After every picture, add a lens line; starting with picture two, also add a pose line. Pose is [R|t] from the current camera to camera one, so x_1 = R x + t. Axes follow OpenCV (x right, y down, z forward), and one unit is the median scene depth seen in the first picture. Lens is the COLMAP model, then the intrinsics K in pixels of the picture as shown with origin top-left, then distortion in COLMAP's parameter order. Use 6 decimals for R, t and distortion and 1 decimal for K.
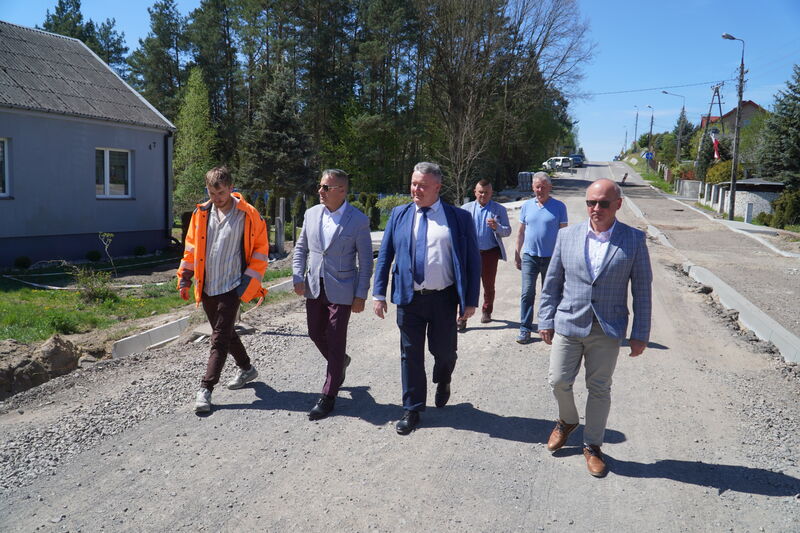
lens RADIAL K [[649.8, 0, 385.2], [0, 649.8, 267.4], [0, 0, 1]] dist [-0.001697, 0.004425]
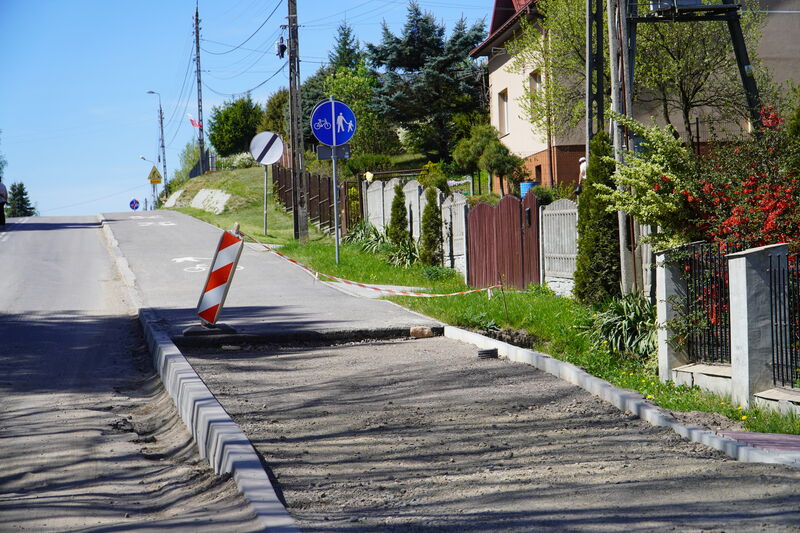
lens RADIAL K [[1757.1, 0, 400.0], [0, 1757.1, 266.5], [0, 0, 1]] dist [-0.347895, -0.144561]
pose [[0.882367, -0.065277, 0.466013, 0.189211], [0.134672, 0.983939, -0.117167, -0.073771], [-0.450880, 0.166143, 0.876986, 0.533744]]
